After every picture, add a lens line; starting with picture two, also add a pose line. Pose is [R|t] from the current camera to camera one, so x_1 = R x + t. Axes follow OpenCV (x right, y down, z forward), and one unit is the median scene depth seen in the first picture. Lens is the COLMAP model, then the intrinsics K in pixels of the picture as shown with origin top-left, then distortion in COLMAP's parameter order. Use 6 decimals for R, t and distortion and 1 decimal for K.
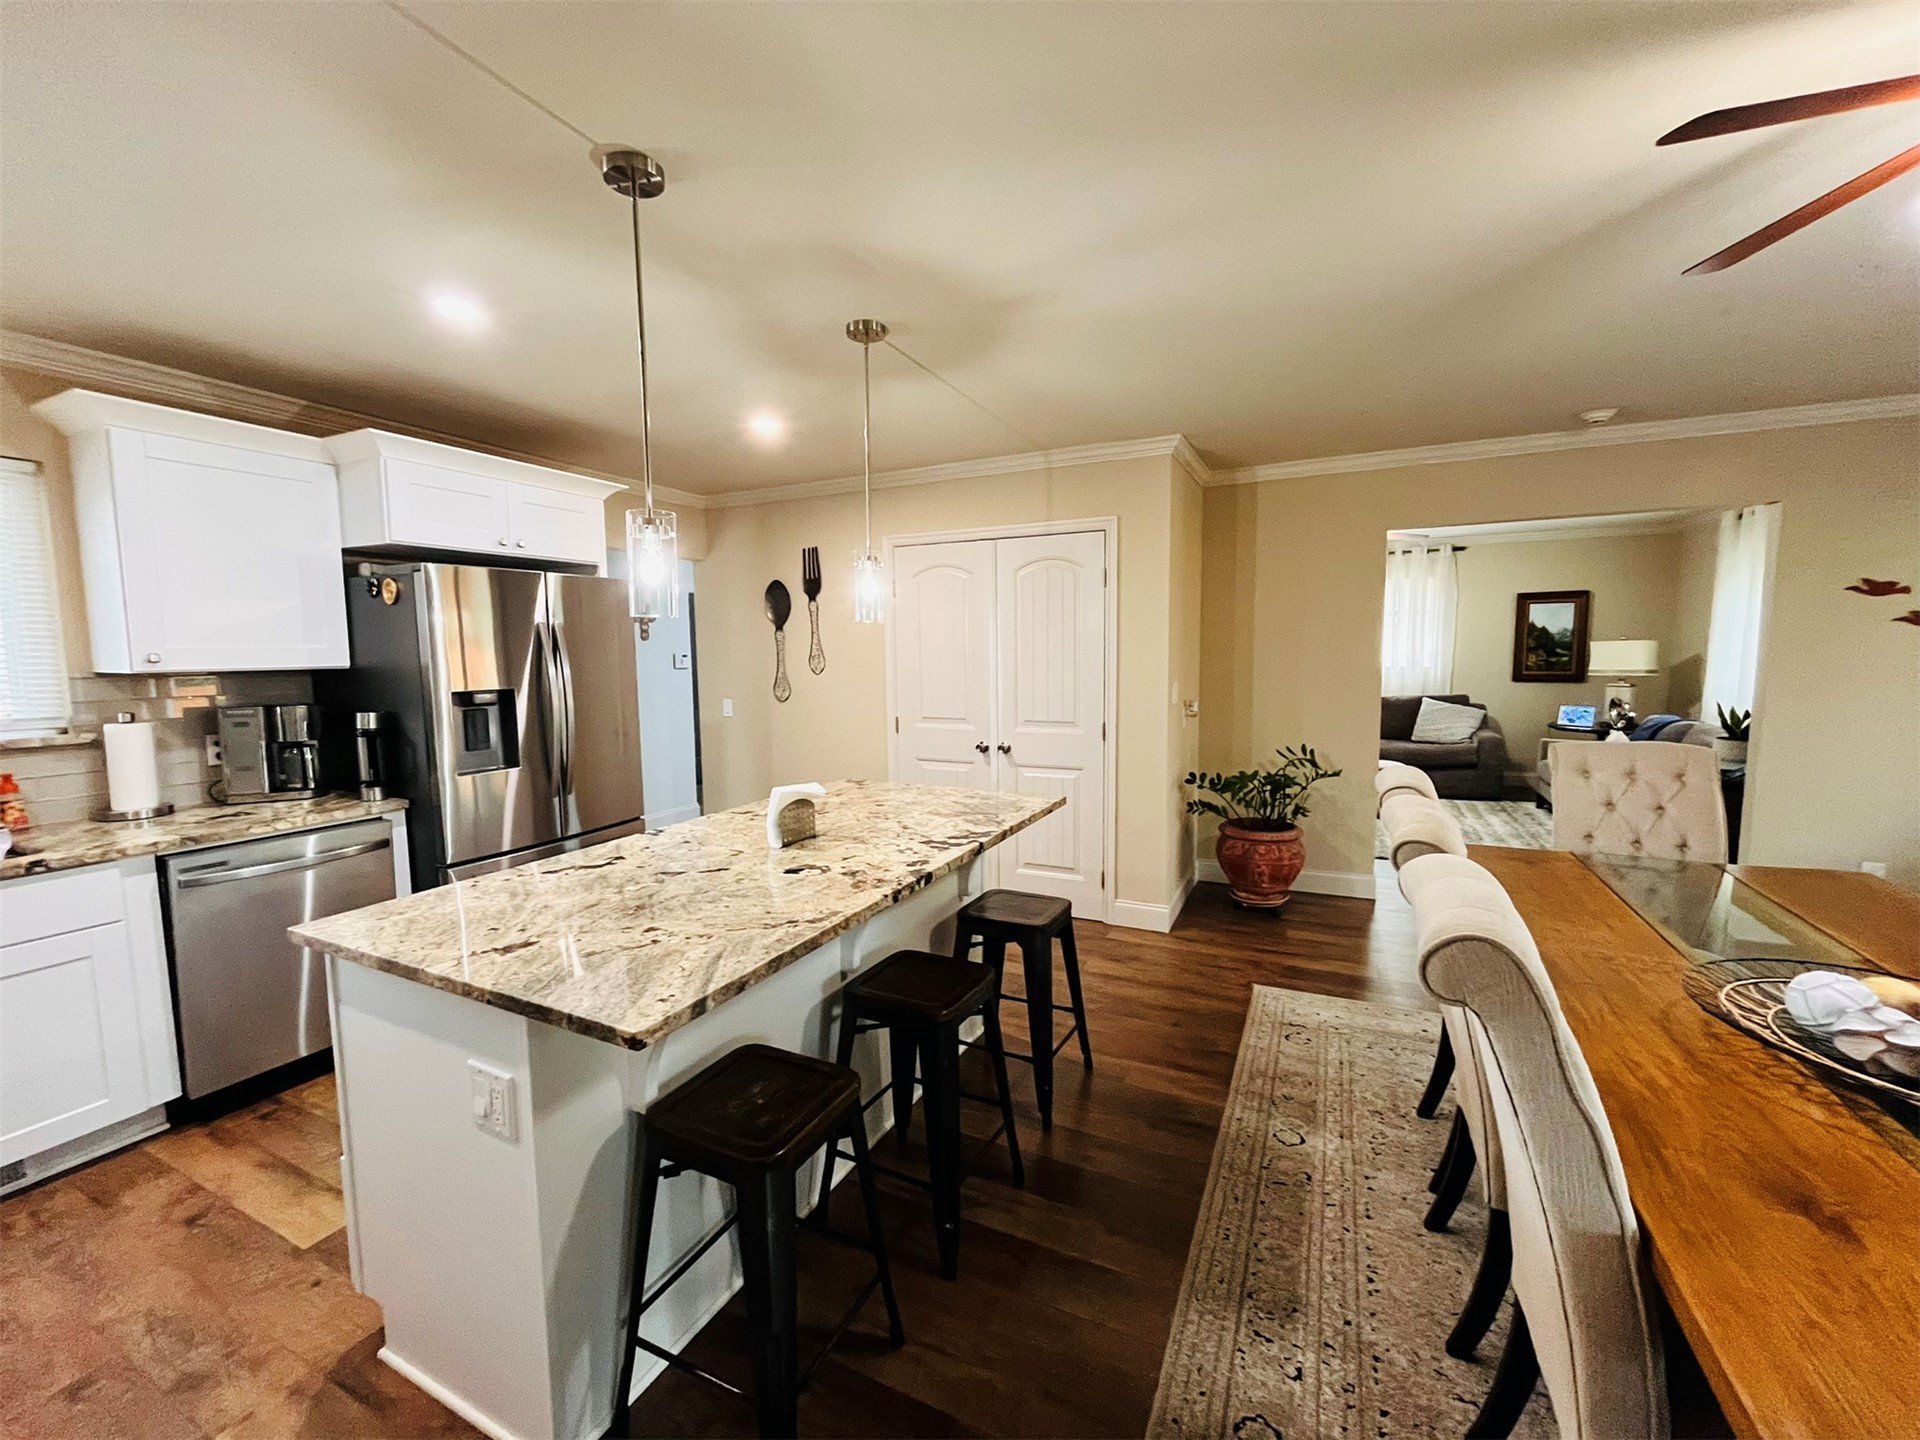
lens RADIAL K [[776.5, 0, 957.3], [0, 776.5, 722.0], [0, 0, 1]] dist [-0.001967, -0.000233]
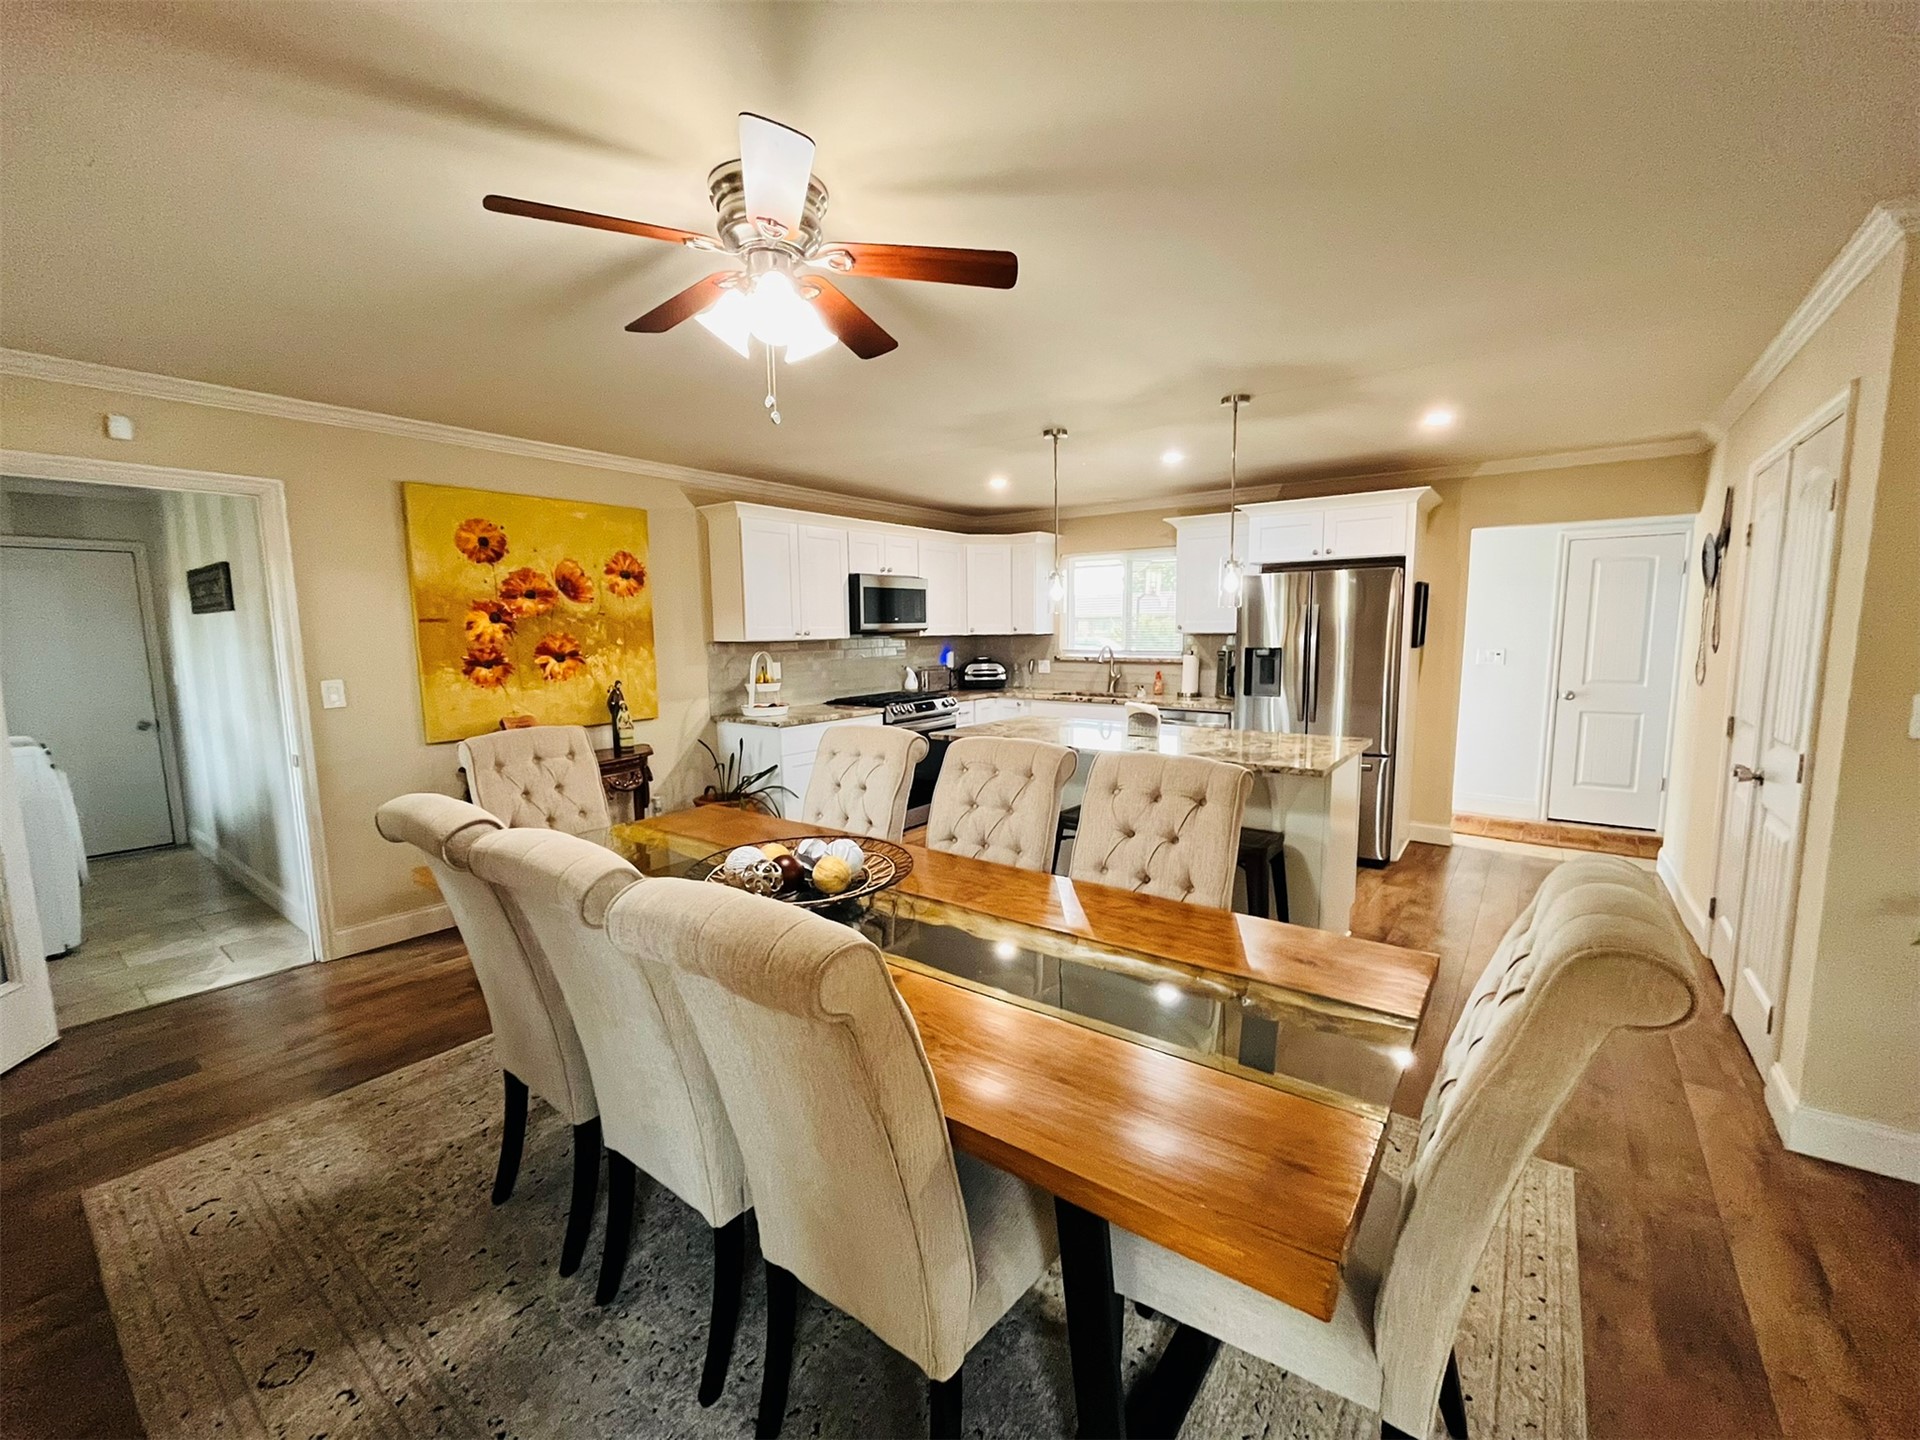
lens RADIAL K [[776.0, 0, 957.0], [0, 776.0, 721.3], [0, 0, 1]] dist [-0.001696, -0.000589]
pose [[-0.191003, 0.129546, -0.973003, 1.206452], [-0.079424, 0.985963, 0.146862, -0.080082], [0.978371, 0.105331, -0.178033, 0.687128]]
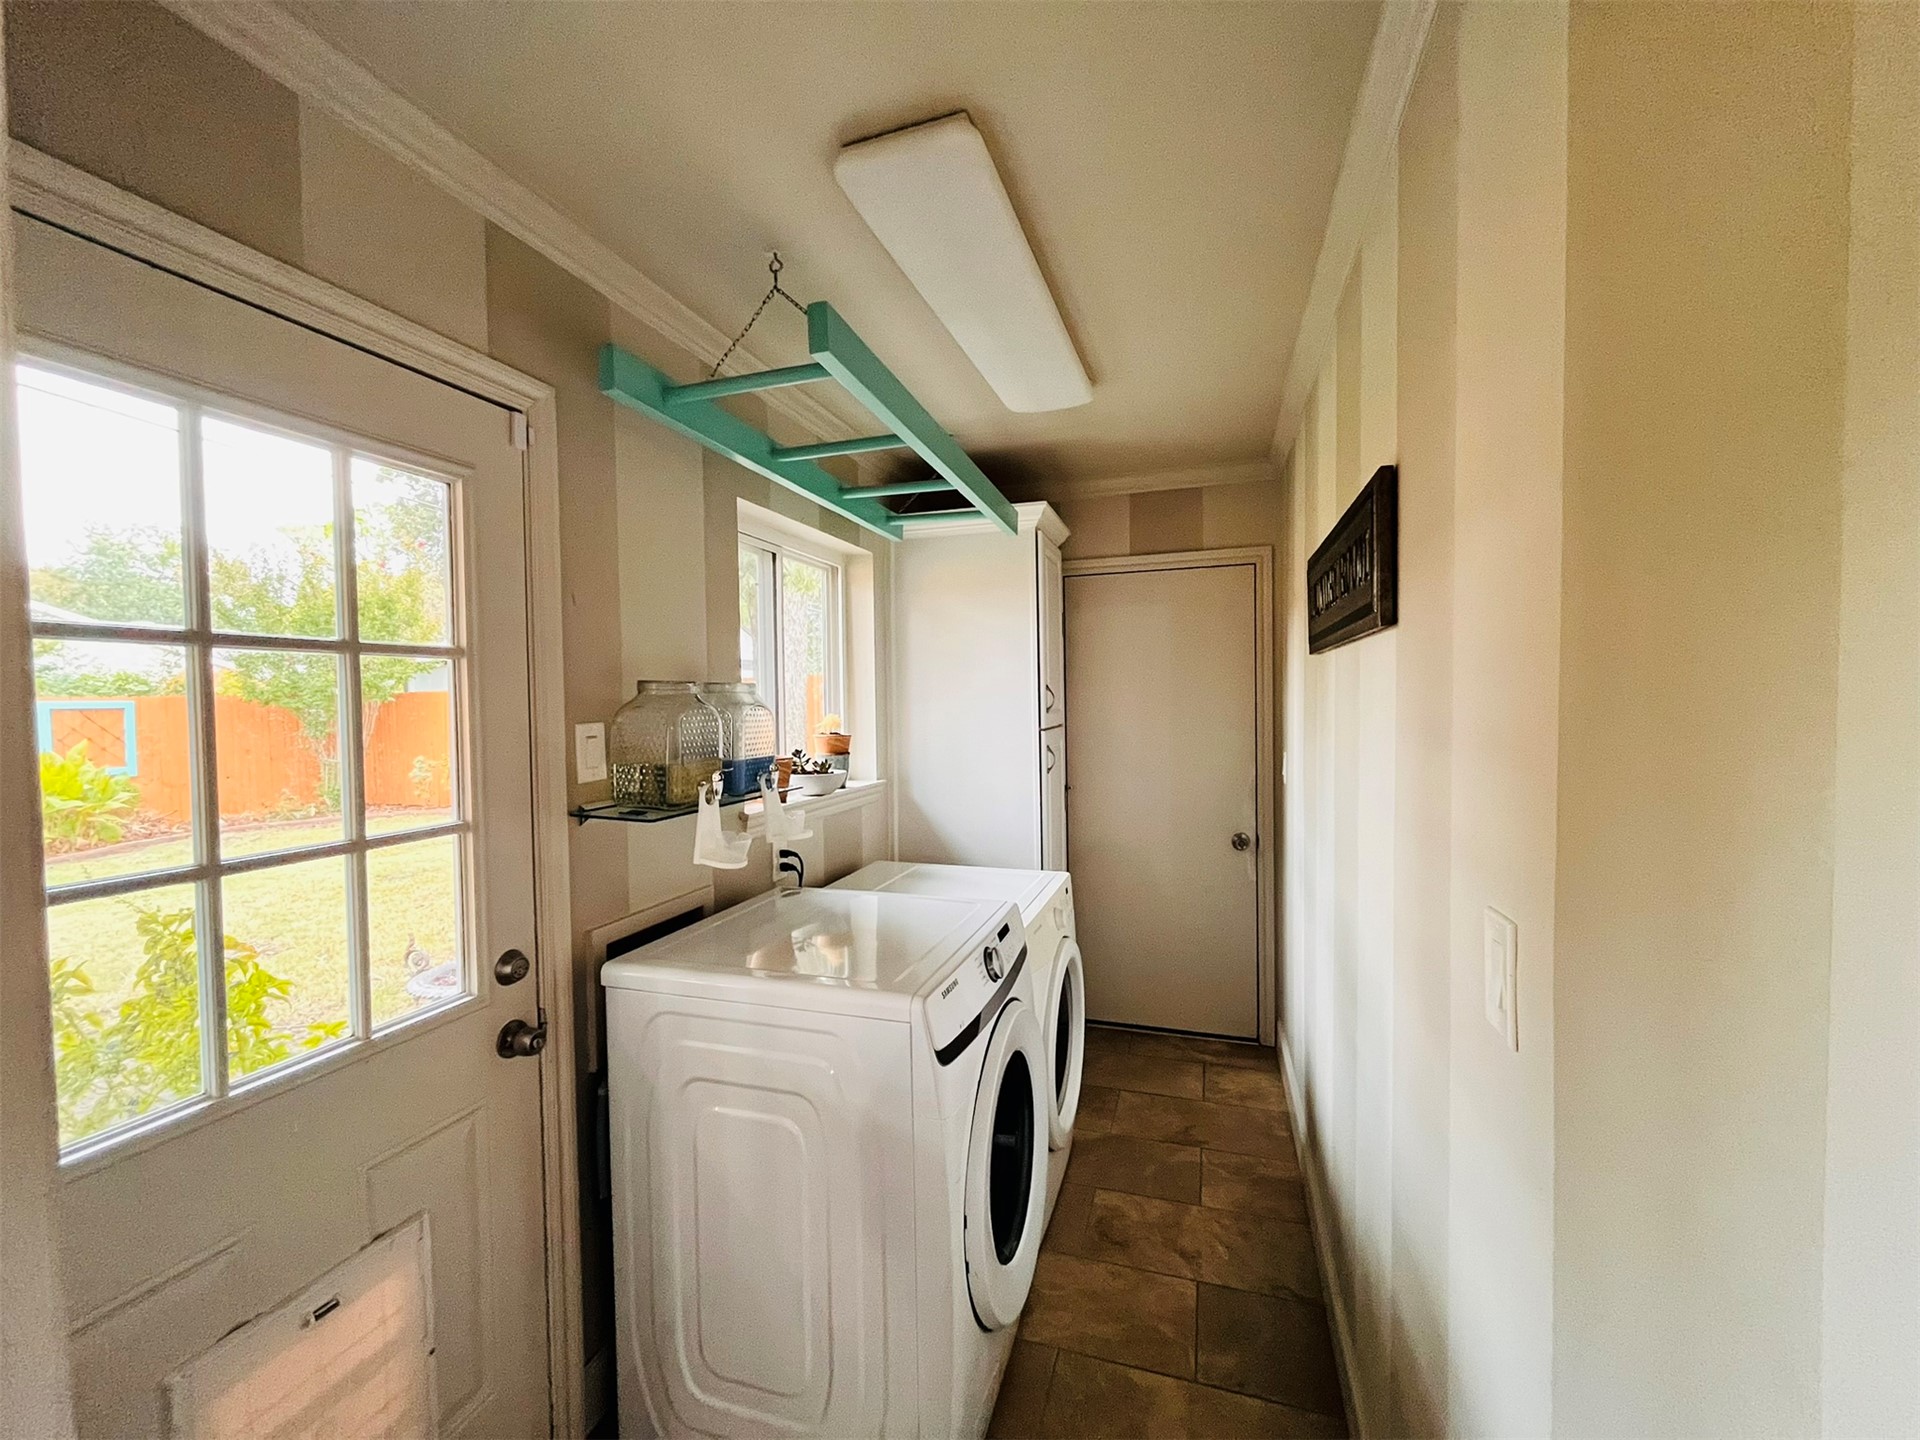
lens RADIAL K [[776.5, 0, 957.3], [0, 776.5, 722.0], [0, 0, 1]] dist [-0.001967, -0.000233]
pose [[-0.990047, 0.030229, -0.137451, 0.342419], [0.012452, 0.991645, 0.128395, 0.034066], [0.140184, 0.125406, -0.982152, -0.506914]]
